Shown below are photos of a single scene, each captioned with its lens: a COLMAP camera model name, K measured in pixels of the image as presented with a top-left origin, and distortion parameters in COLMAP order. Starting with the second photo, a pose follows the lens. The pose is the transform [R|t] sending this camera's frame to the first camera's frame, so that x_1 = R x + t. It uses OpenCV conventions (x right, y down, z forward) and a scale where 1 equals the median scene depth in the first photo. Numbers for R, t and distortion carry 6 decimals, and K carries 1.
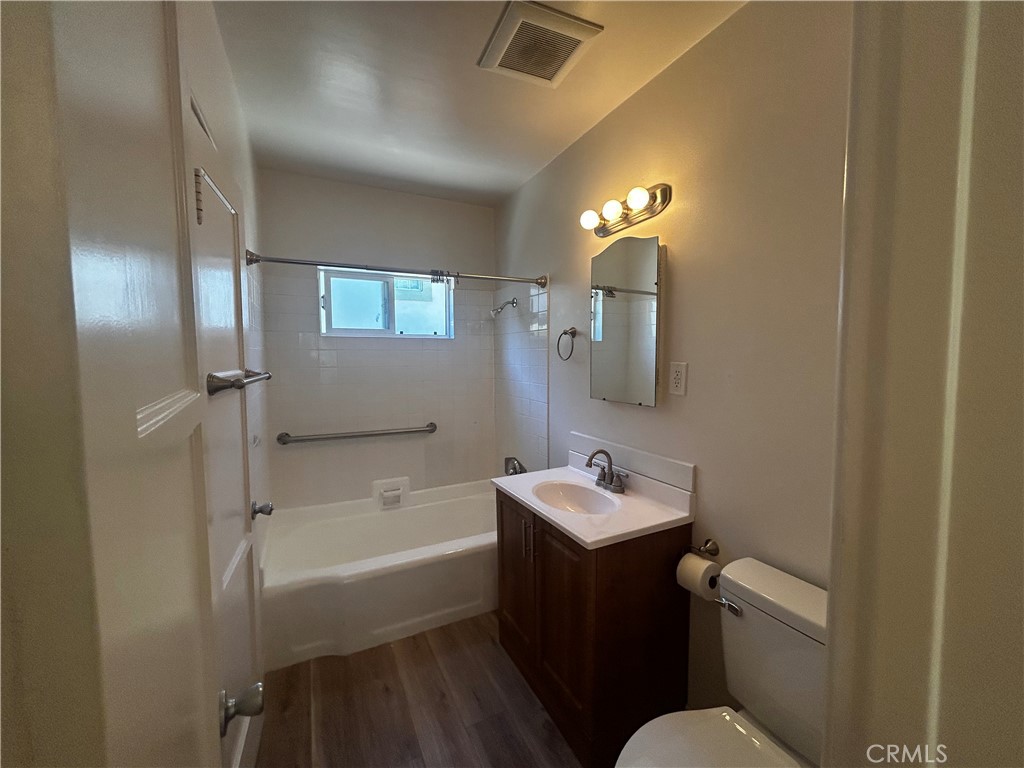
lens RADIAL K [[414.1, 0, 511.0], [0, 414.1, 383.5], [0, 0, 1]] dist [0.000578, 0.000745]
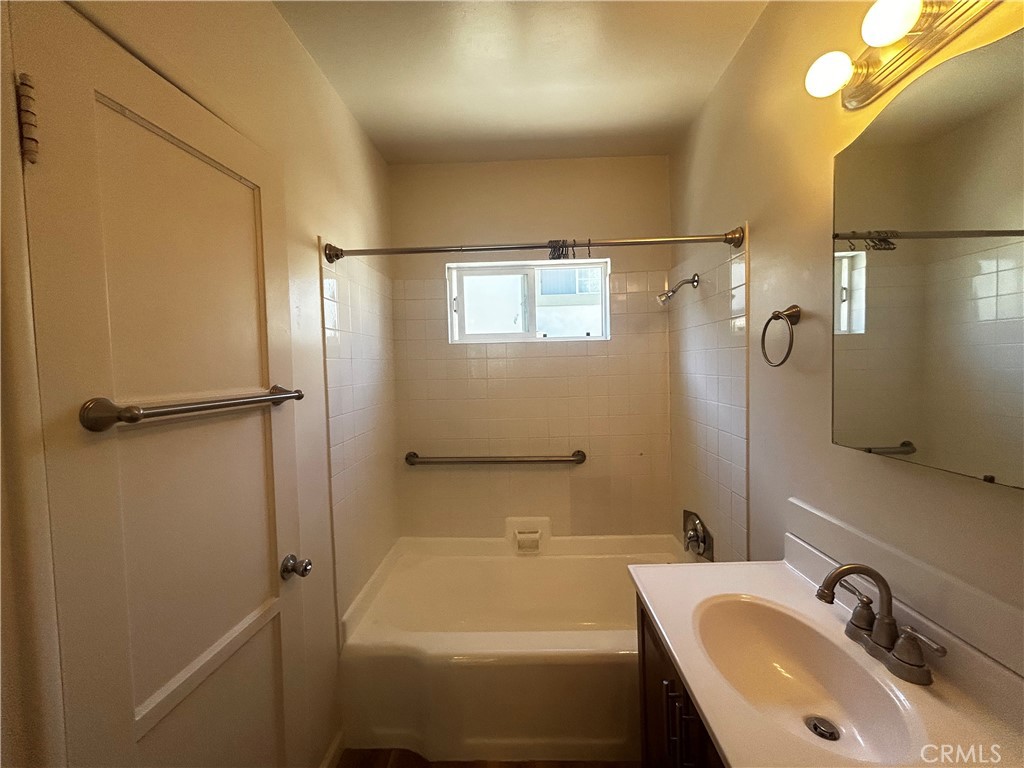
lens RADIAL K [[414.1, 0, 512.0], [0, 414.1, 382.7], [0, 0, 1]] dist [0.000578, 0.000745]
pose [[0.880928, 0.000078, -0.473250, 0.066945], [-0.009748, 0.999791, -0.017981, -0.017543], [0.473150, 0.020453, 0.880744, 0.288688]]
